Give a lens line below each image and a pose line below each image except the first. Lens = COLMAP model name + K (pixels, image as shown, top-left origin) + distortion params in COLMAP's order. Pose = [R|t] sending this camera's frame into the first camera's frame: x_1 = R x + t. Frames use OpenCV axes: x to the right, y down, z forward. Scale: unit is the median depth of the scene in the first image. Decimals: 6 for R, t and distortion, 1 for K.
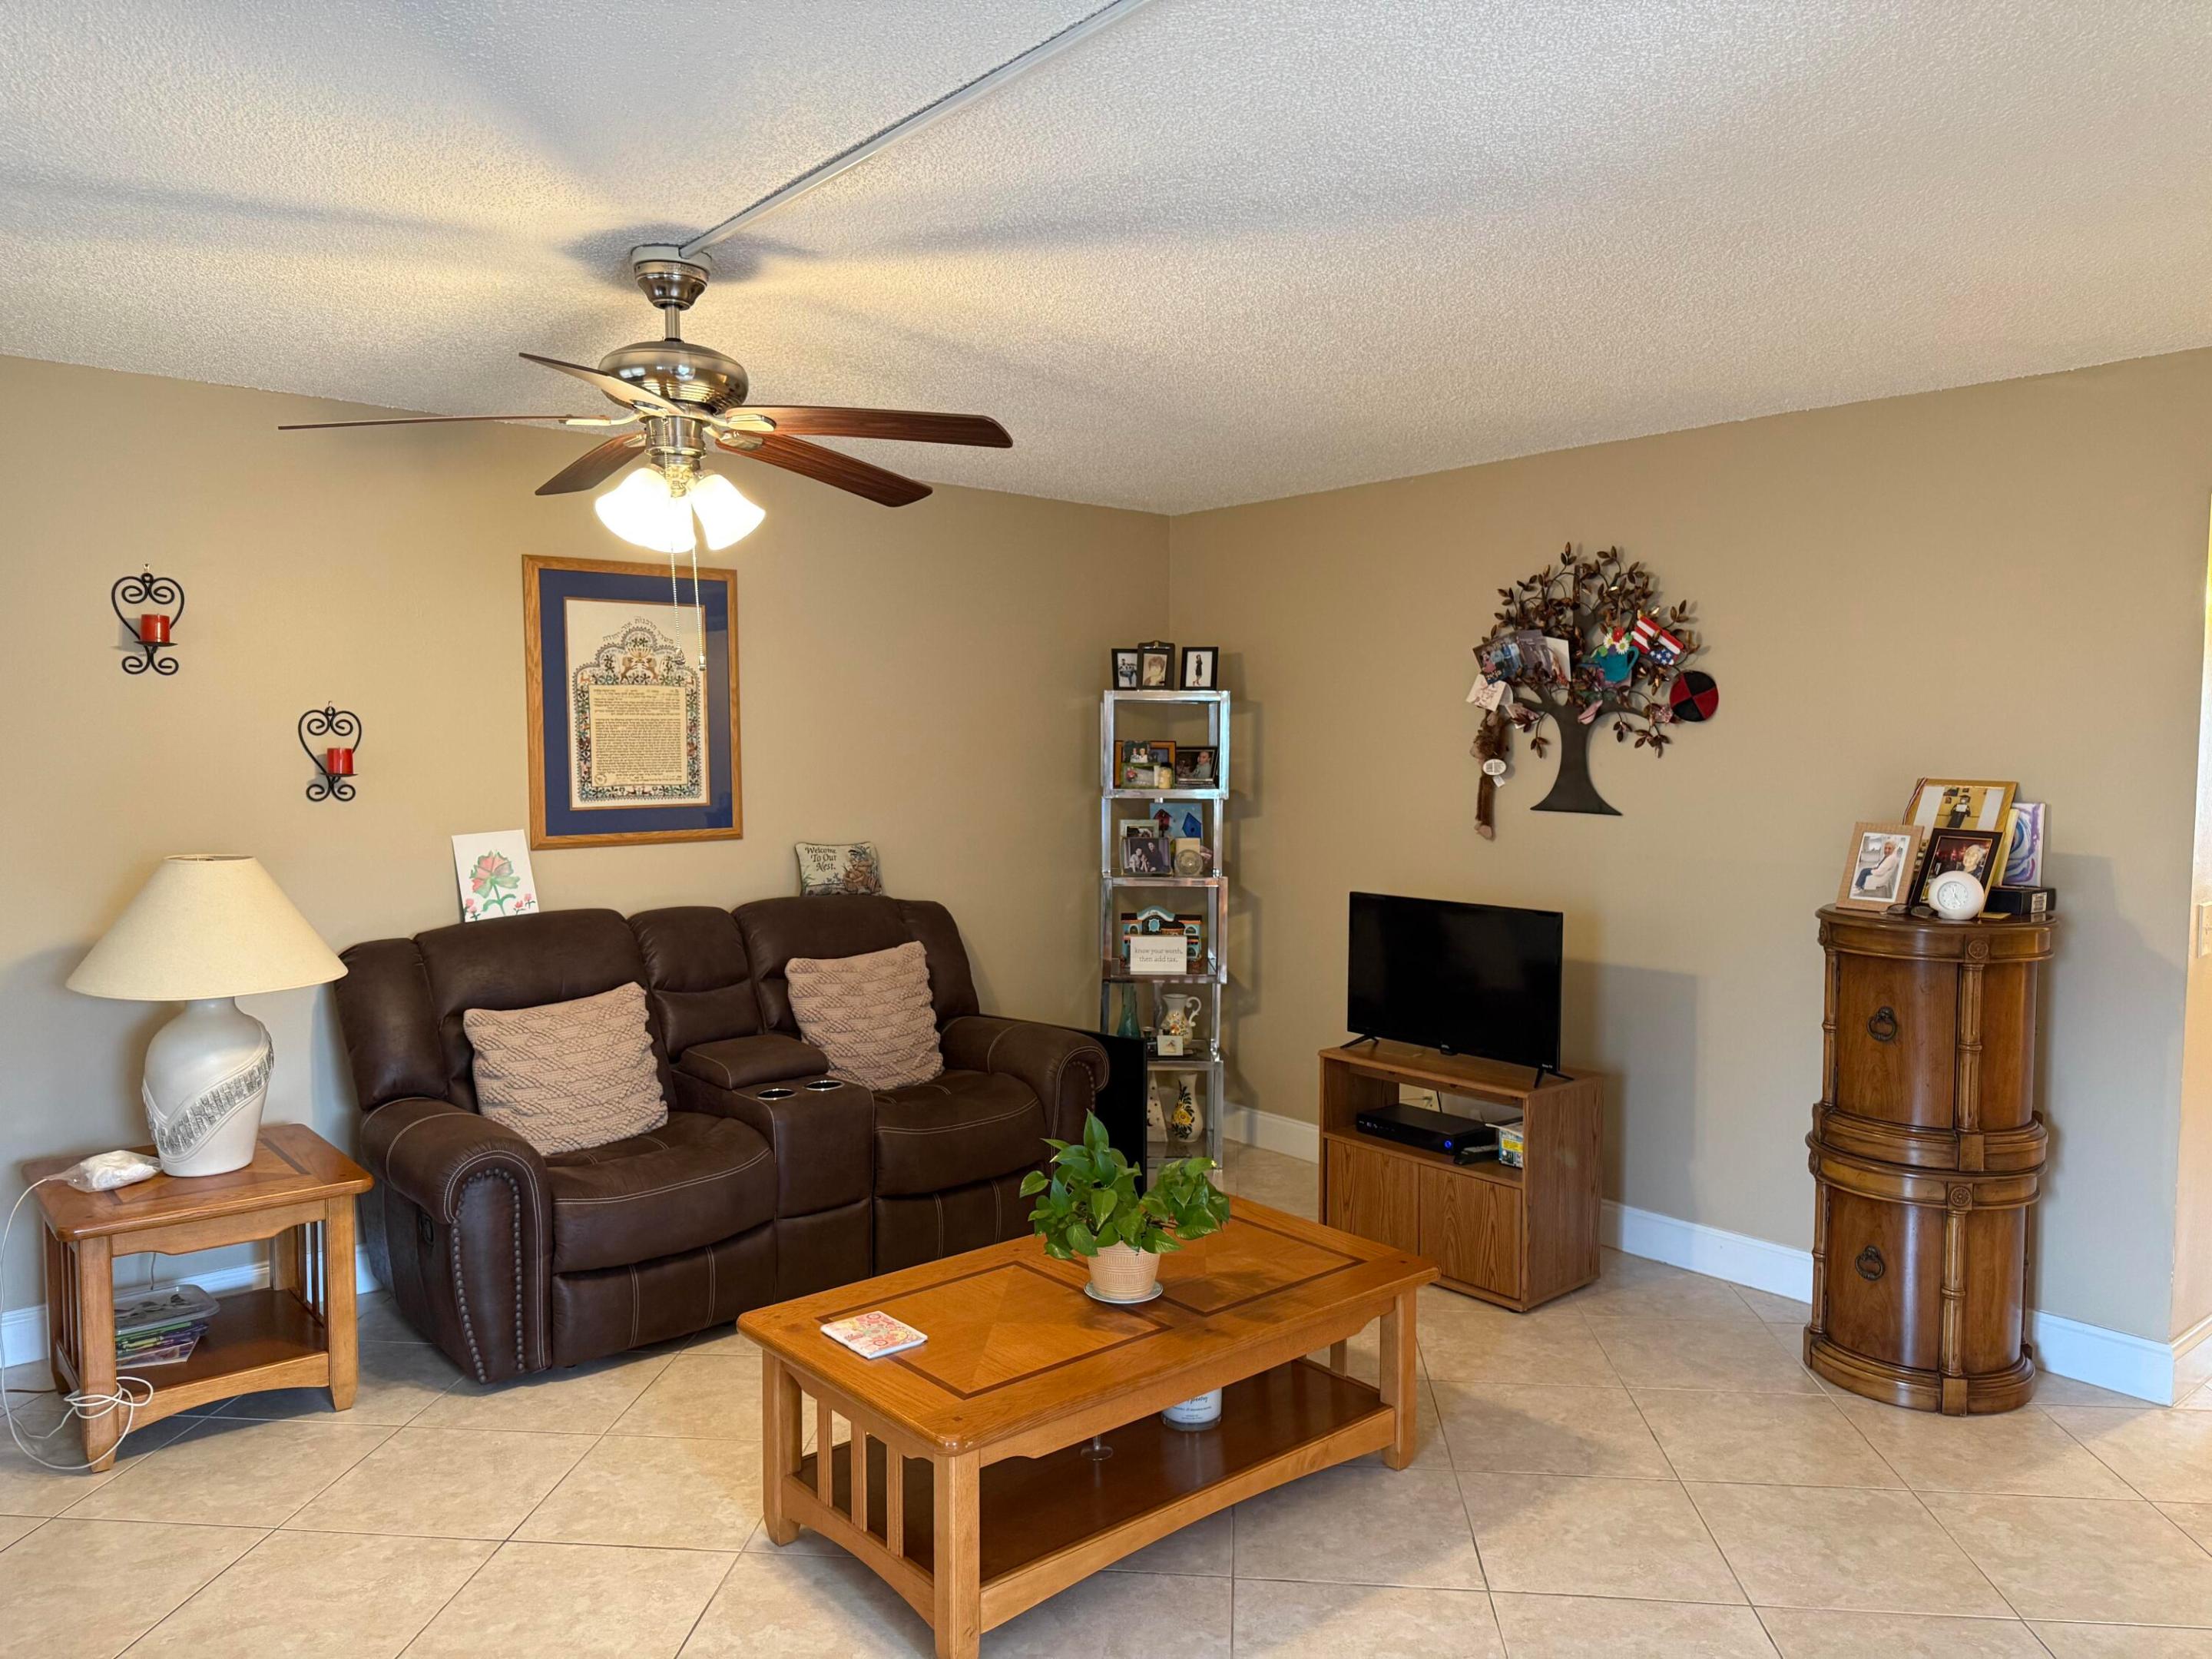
lens RADIAL K [[1561.9, 0, 1113.1], [0, 1561.9, 829.8], [0, 0, 1]] dist [0.036337, -0.044376]
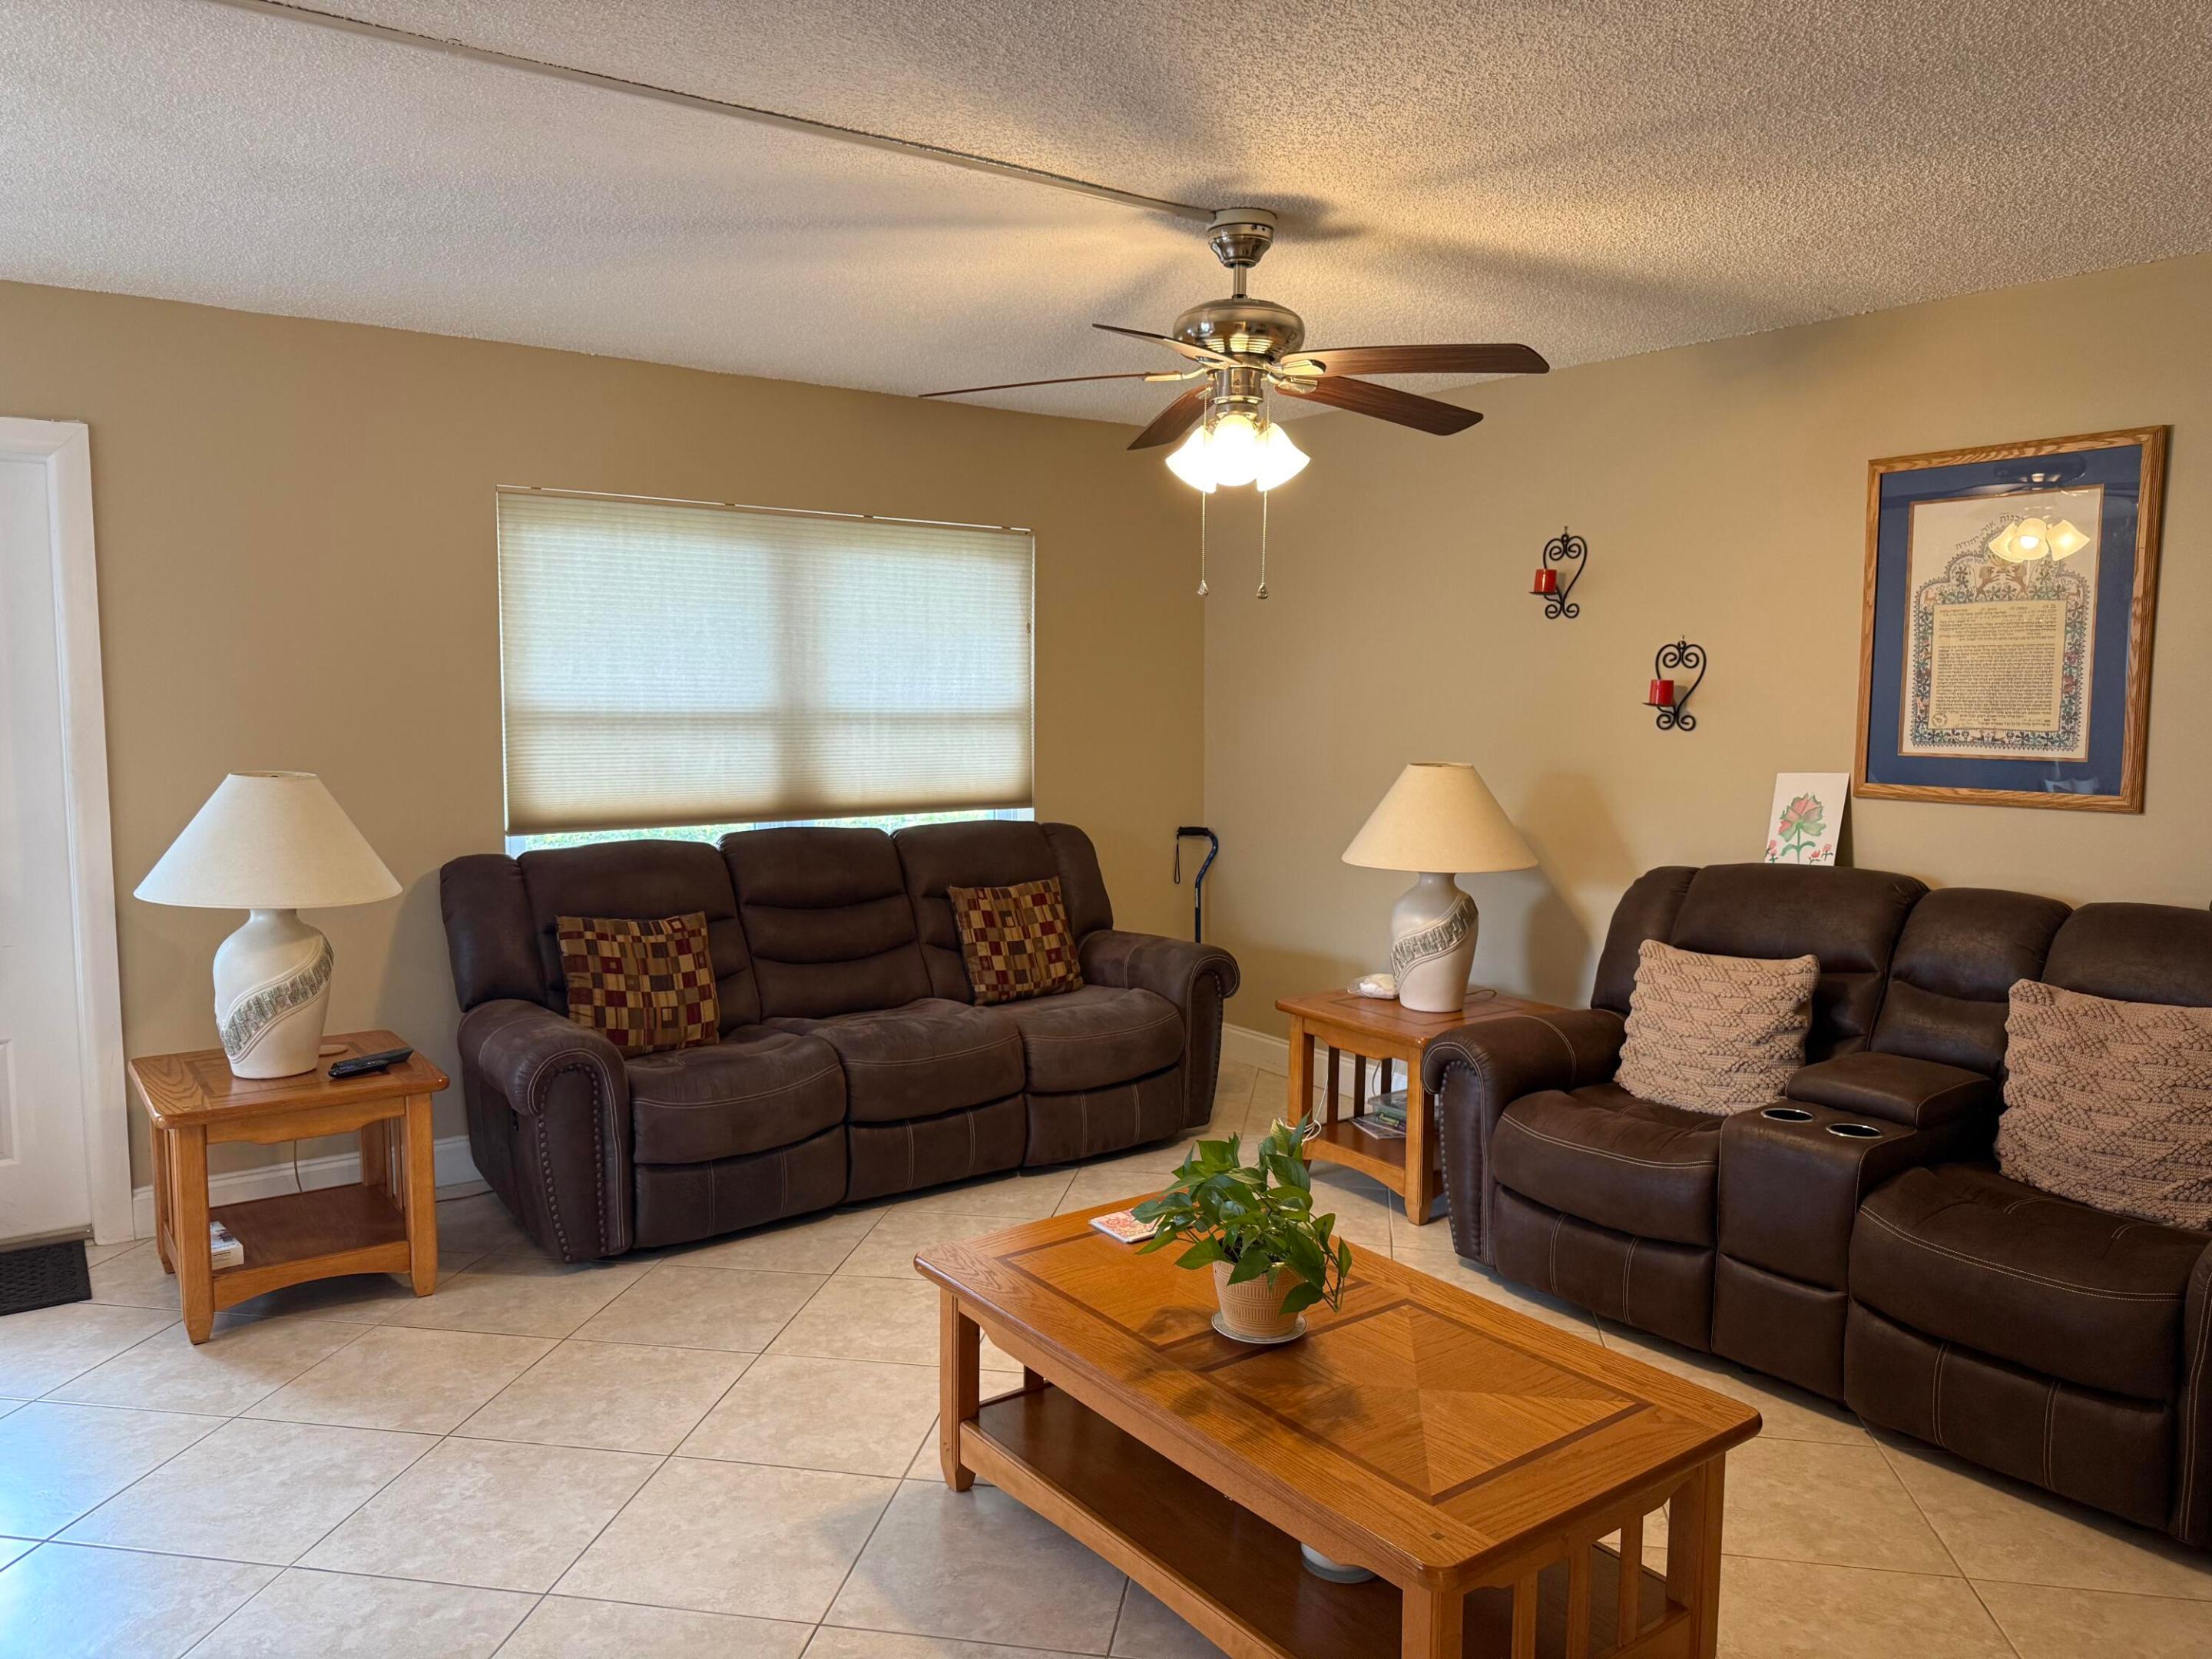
lens RADIAL K [[1561.9, 0, 1112.1], [0, 1561.9, 830.9], [0, 0, 1]] dist [0.036337, -0.044376]
pose [[-0.089263, 0.092057, -0.991745, 0.537513], [-0.069794, 0.992694, 0.098427, -0.025736], [0.993560, 0.078004, -0.082186, 0.648284]]
